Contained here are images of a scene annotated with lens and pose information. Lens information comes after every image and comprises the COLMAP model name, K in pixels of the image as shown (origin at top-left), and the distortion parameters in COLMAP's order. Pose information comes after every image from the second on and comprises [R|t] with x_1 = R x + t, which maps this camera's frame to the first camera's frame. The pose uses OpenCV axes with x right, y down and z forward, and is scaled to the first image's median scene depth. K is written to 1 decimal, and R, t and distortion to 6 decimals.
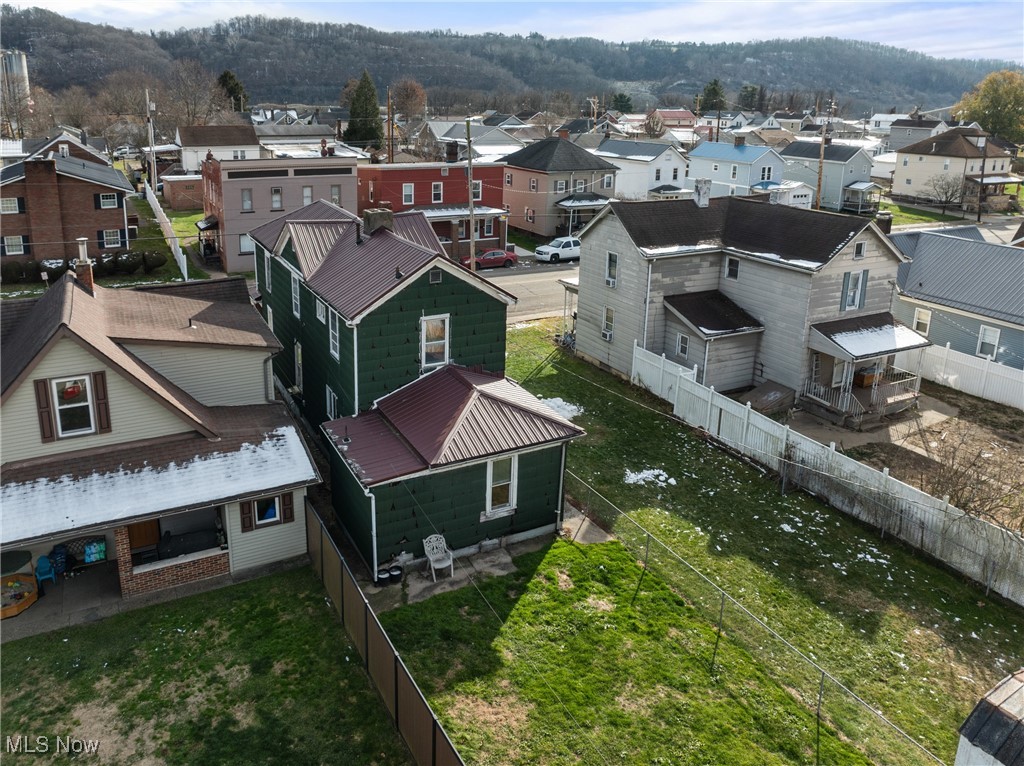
lens RADIAL K [[748.2, 0, 452.8], [0, 748.2, 292.2], [0, 0, 1]] dist [-0.046190, 0.002500]
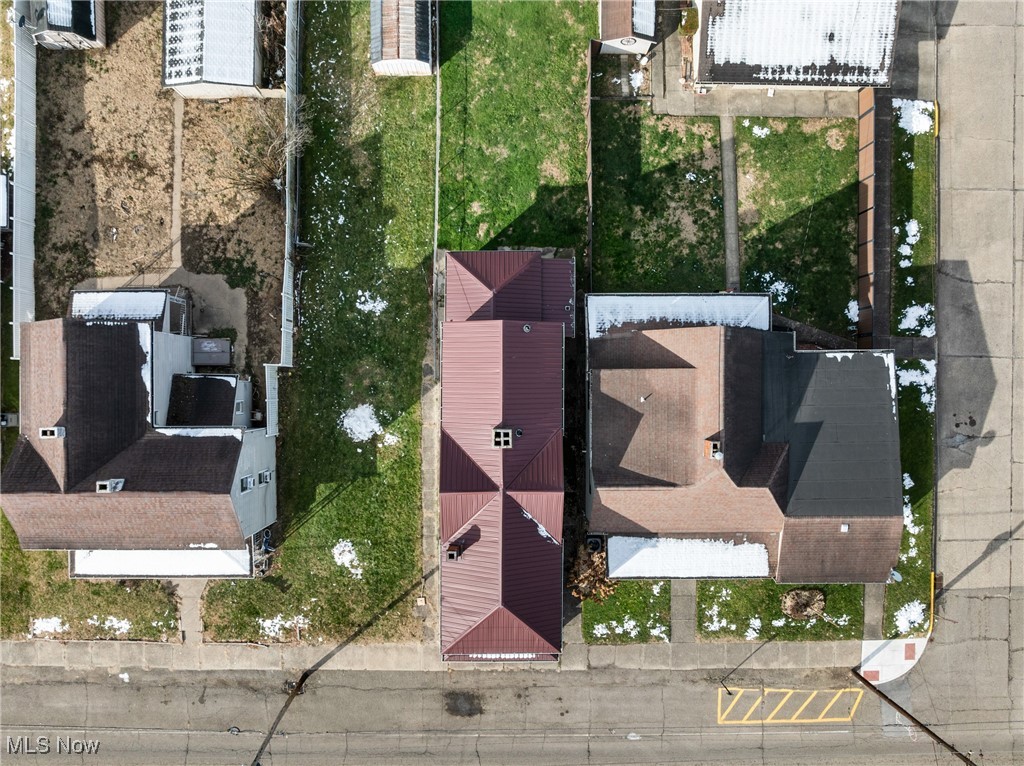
lens RADIAL K [[736.6, 0, 524.6], [0, 736.6, 383.8], [0, 0, 1]] dist [-0.044074, -0.006079]
pose [[-0.901444, -0.431754, -0.031432, -0.047759], [0.079763, -0.237021, 0.968225, -1.038994], [-0.425484, 0.870293, 0.248099, 0.503299]]
